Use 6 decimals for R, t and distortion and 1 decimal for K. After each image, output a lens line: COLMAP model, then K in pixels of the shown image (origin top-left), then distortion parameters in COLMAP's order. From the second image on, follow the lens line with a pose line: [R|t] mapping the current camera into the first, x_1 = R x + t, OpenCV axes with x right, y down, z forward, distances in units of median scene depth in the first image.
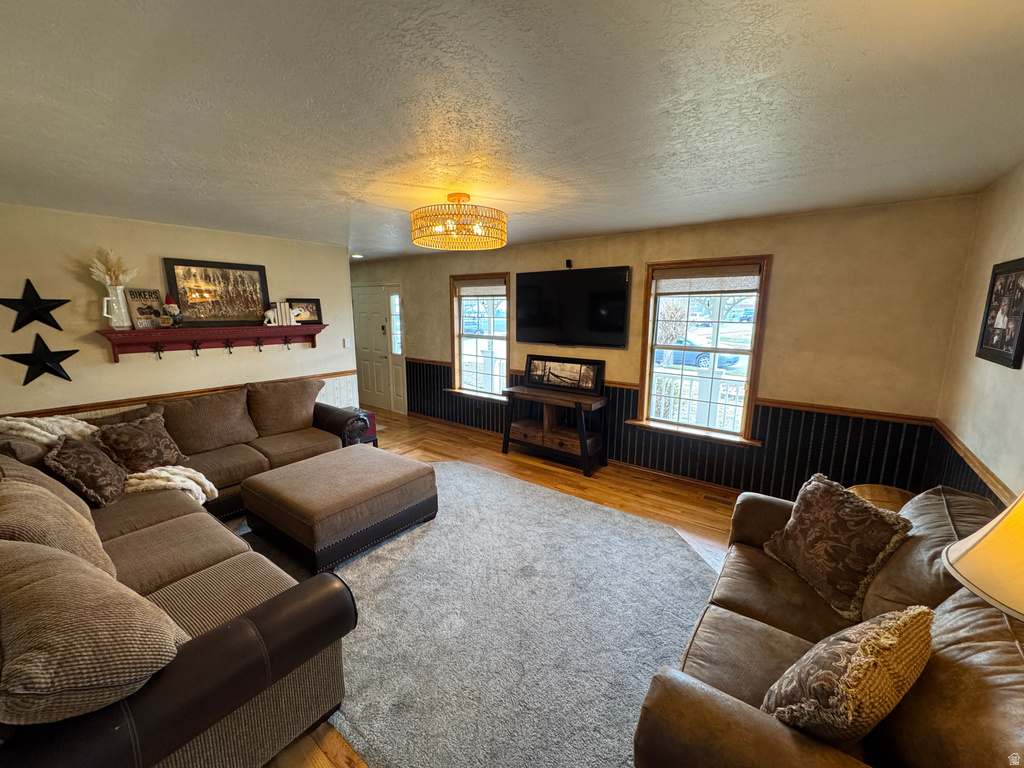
lens RADIAL K [[412.6, 0, 516.4], [0, 412.6, 383.4], [0, 0, 1]] dist [0.000195, 0.000003]
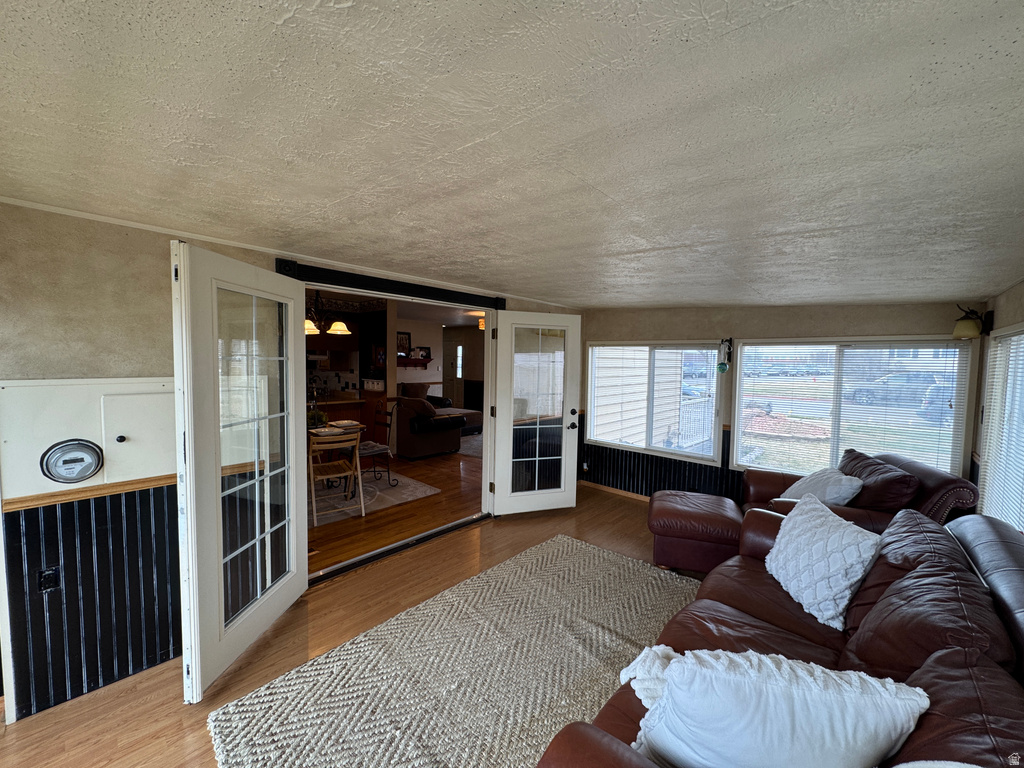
lens RADIAL K [[412.6, 0, 513.5], [0, 412.6, 384.4], [0, 0, 1]] dist [0.000195, 0.000003]
pose [[0.994471, 0.014110, -0.104060, 0.174438], [-0.026678, 0.992368, -0.120390, 0.220698], [0.101567, 0.122501, 0.987258, -0.989532]]
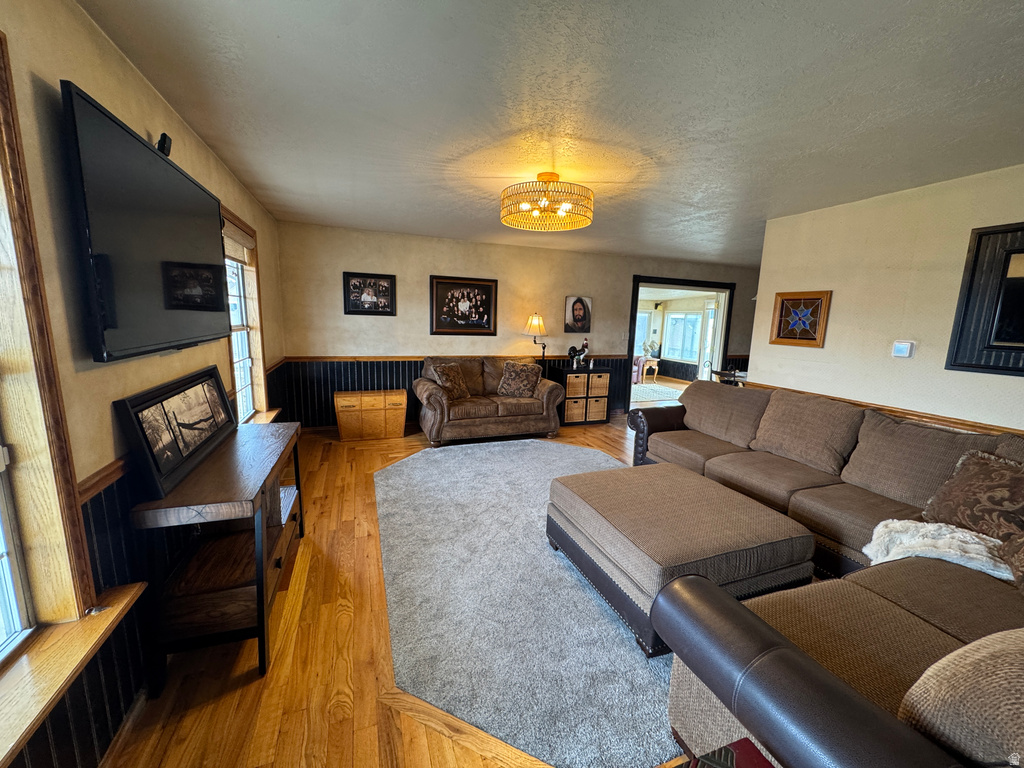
lens RADIAL K [[412.6, 0, 512.0], [0, 412.6, 383.6], [0, 0, 1]] dist [0.000195, 0.000003]
pose [[-0.841655, -0.113292, 0.527998, -0.727280], [0.070151, 0.946523, 0.314918, -0.313375], [-0.535440, 0.302092, -0.788698, 2.191889]]
